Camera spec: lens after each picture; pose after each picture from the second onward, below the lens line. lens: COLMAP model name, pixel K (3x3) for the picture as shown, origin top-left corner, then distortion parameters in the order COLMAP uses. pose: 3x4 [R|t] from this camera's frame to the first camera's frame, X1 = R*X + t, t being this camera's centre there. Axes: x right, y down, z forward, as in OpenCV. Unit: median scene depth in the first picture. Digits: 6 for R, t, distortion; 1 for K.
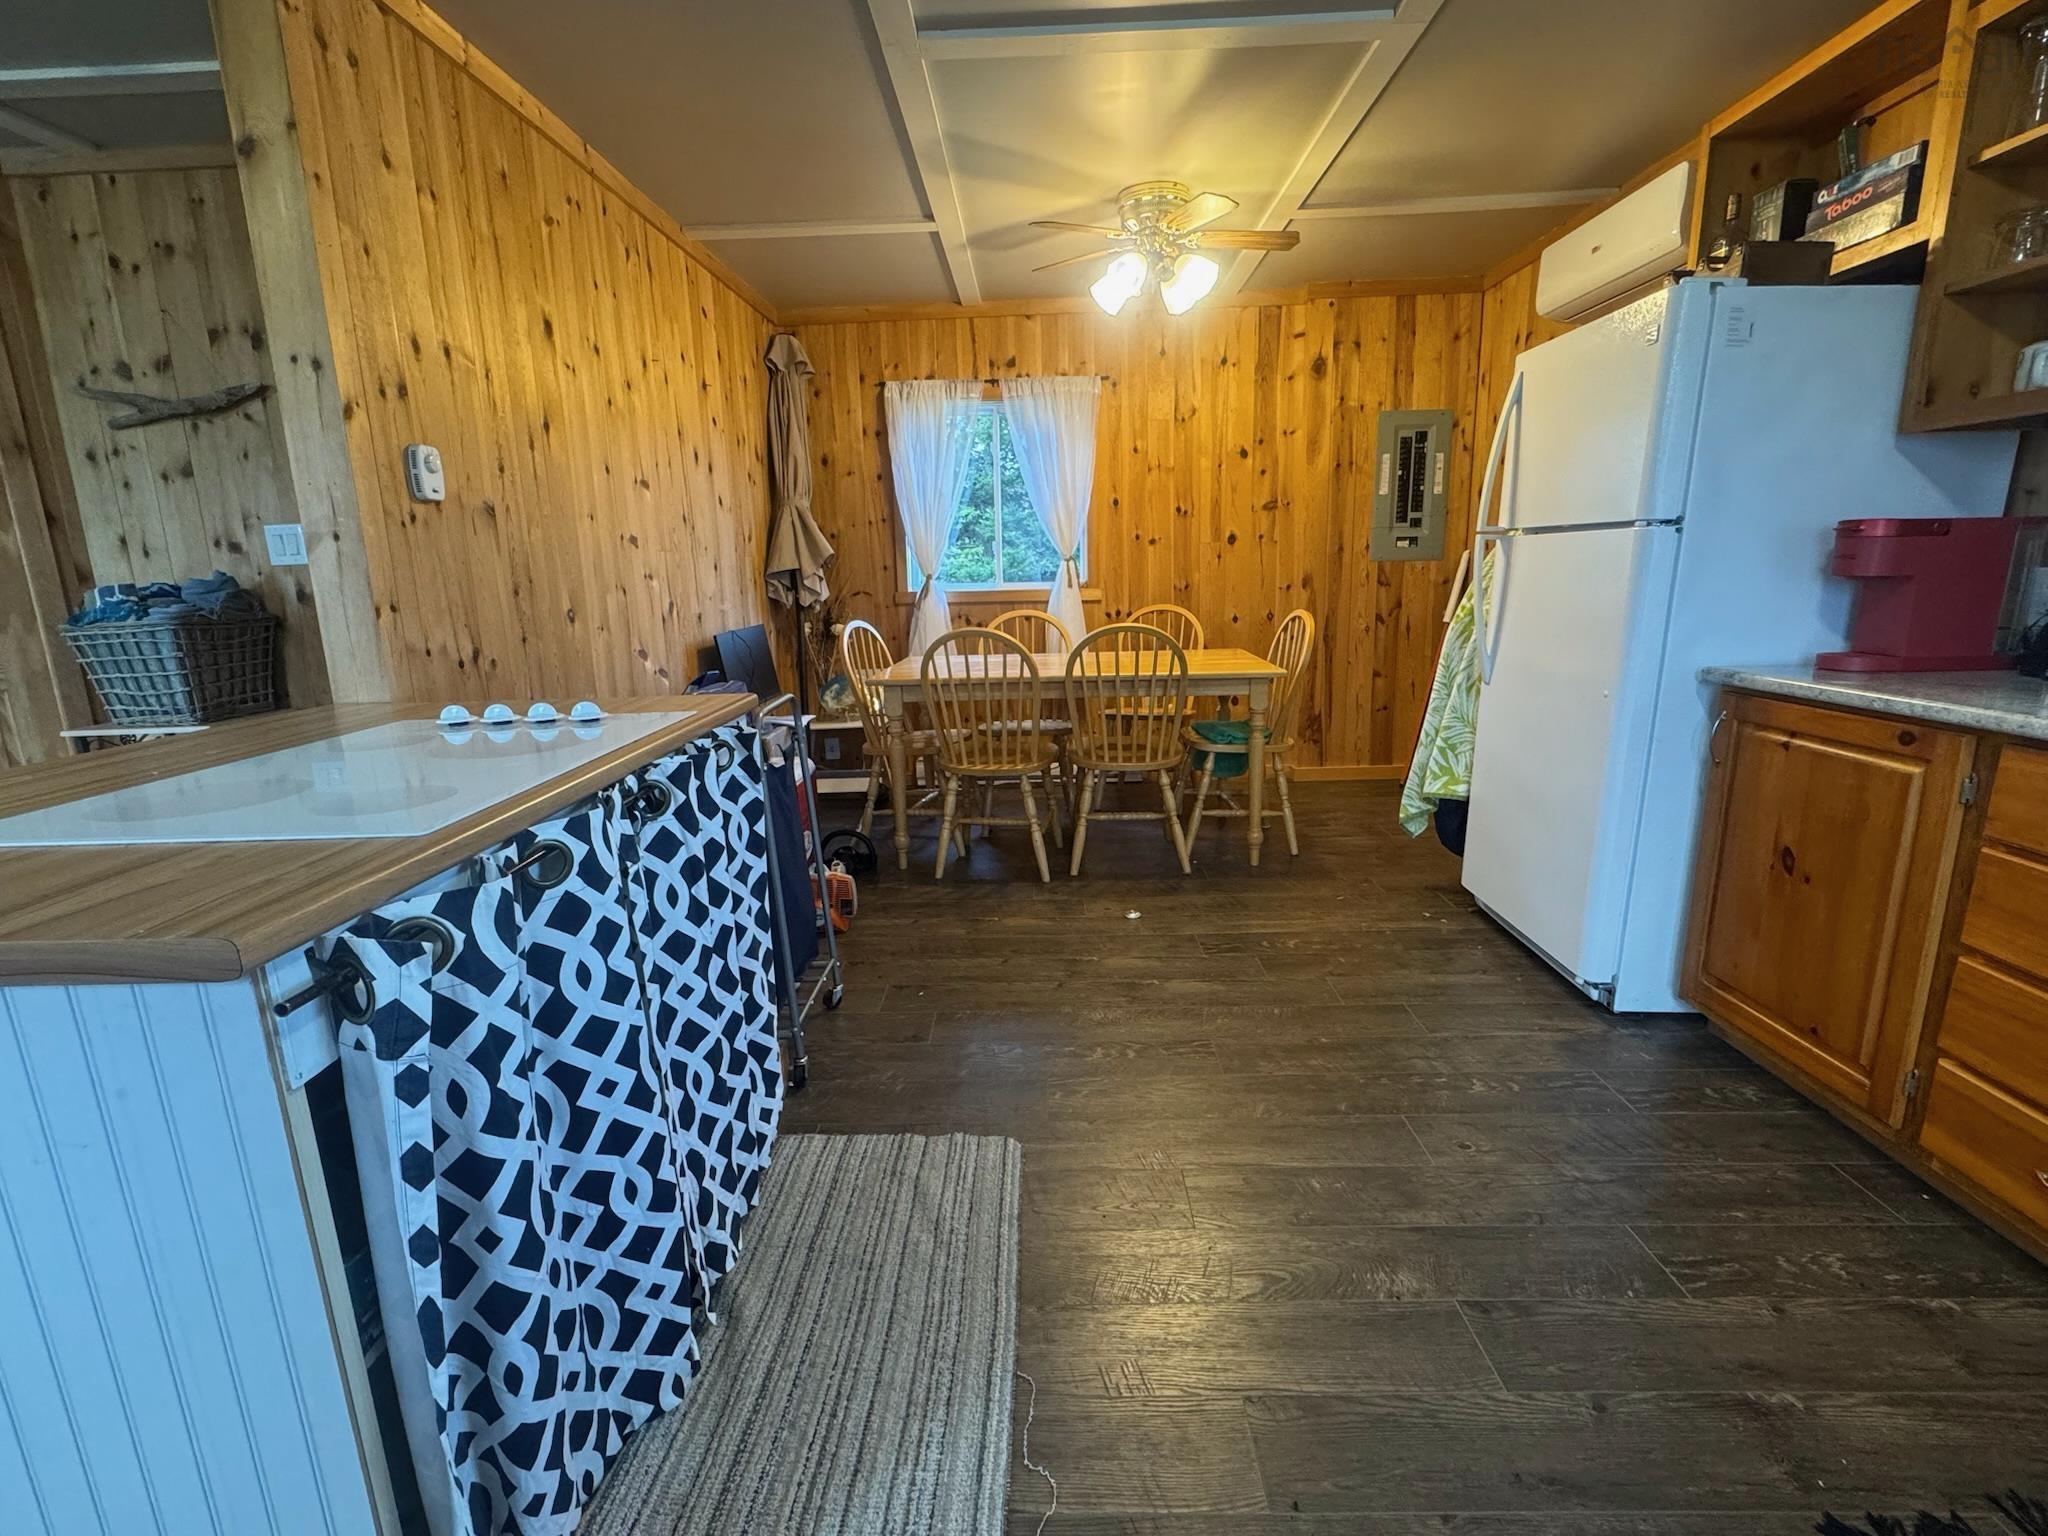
lens RADIAL K [[921.3, 0, 1027.8], [0, 921.3, 772.7], [0, 0, 1]] dist [-0.003681, -0.000896]
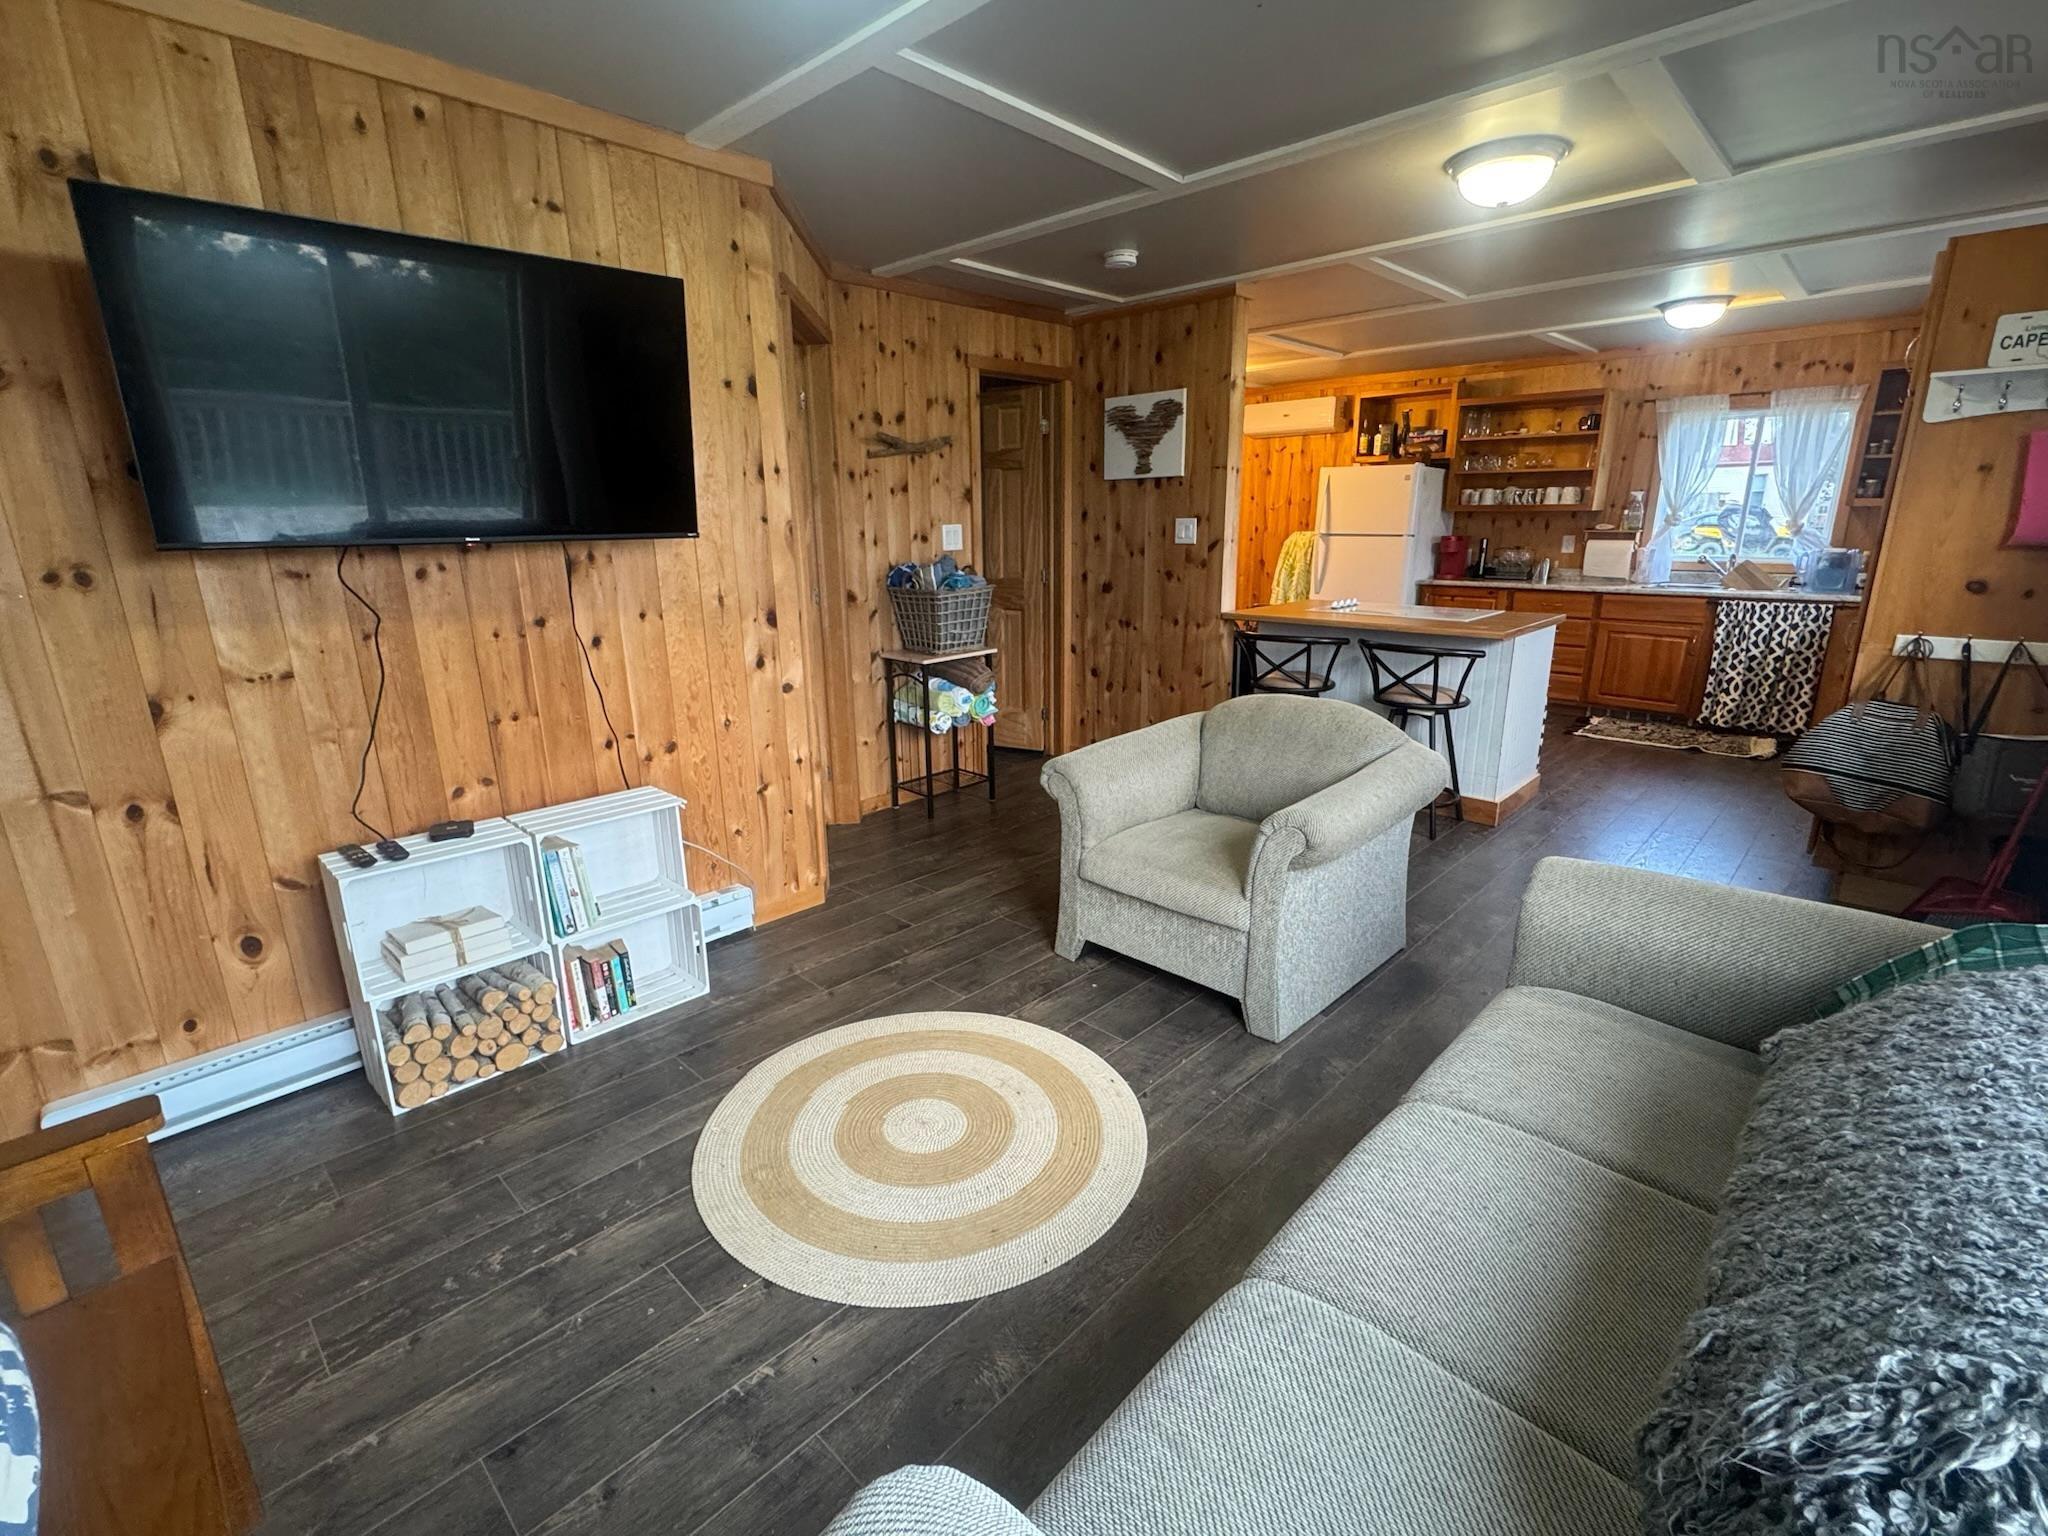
lens RADIAL K [[923.7, 0, 1022.8], [0, 923.7, 767.2], [0, 0, 1]] dist [0.000439, -0.001096]
pose [[0.677062, -0.175274, 0.714749, -1.826660], [0.154007, 0.983465, 0.095282, 0.006649], [-0.719631, 0.045564, 0.692860, -0.159580]]
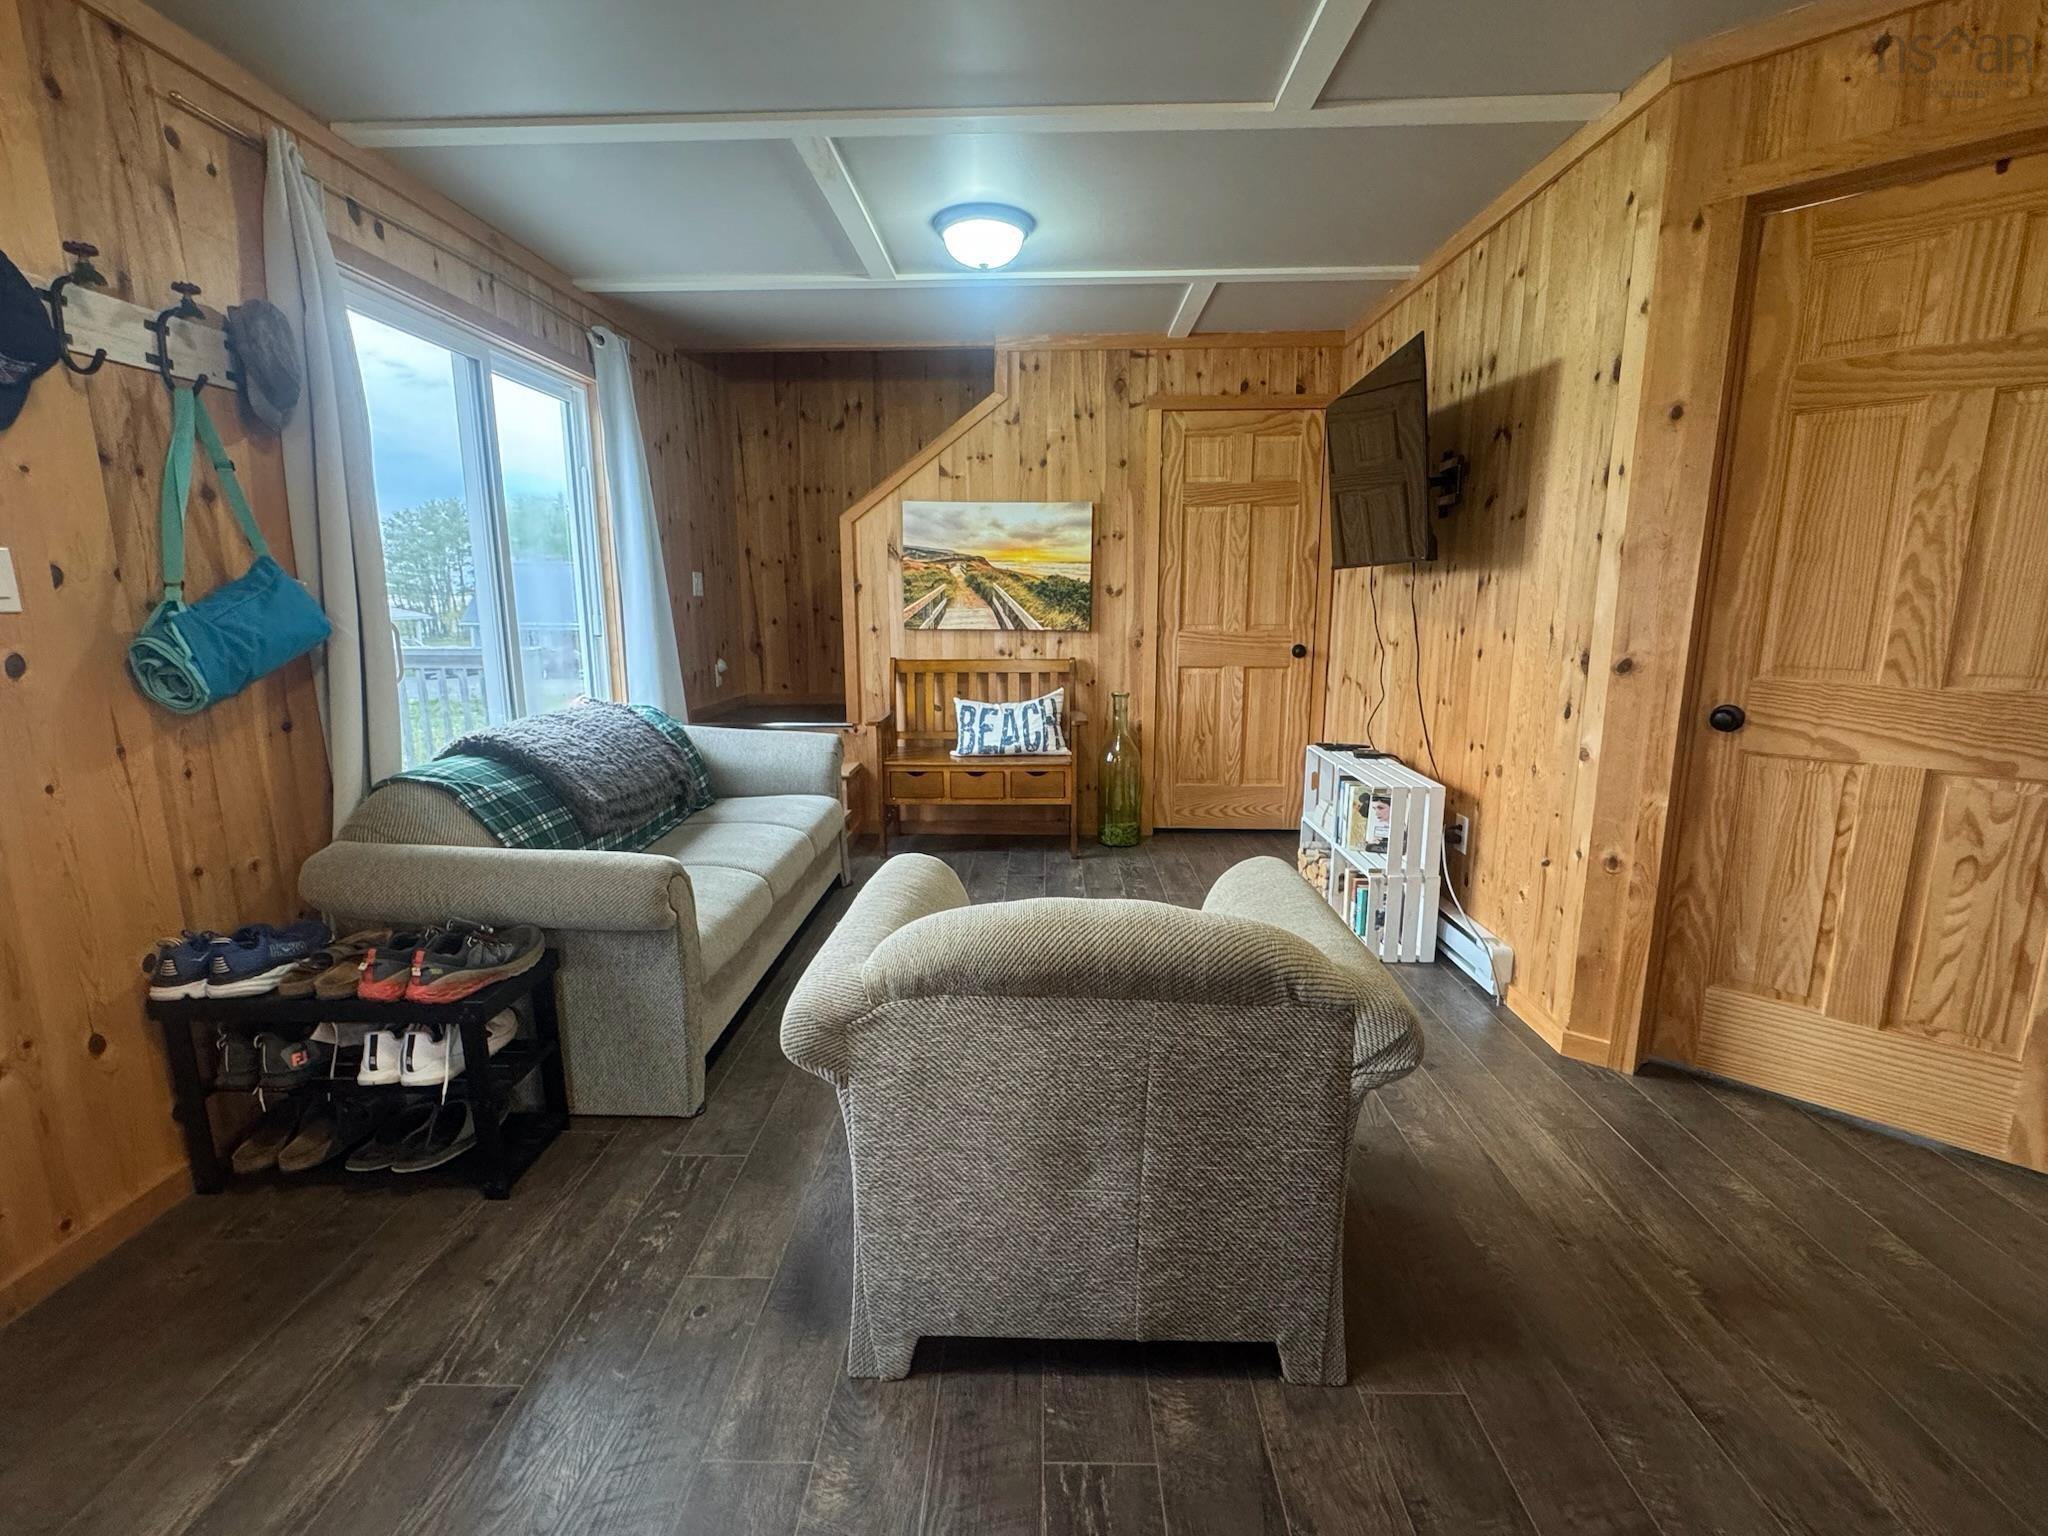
lens RADIAL K [[923.7, 0, 1022.8], [0, 923.7, 767.2], [0, 0, 1]] dist [0.000439, -0.001096]
pose [[-0.003165, 0.206854, -0.978367, -0.459881], [-0.211020, 0.956202, 0.202850, -0.072007], [0.977477, 0.207097, 0.040624, 0.246472]]
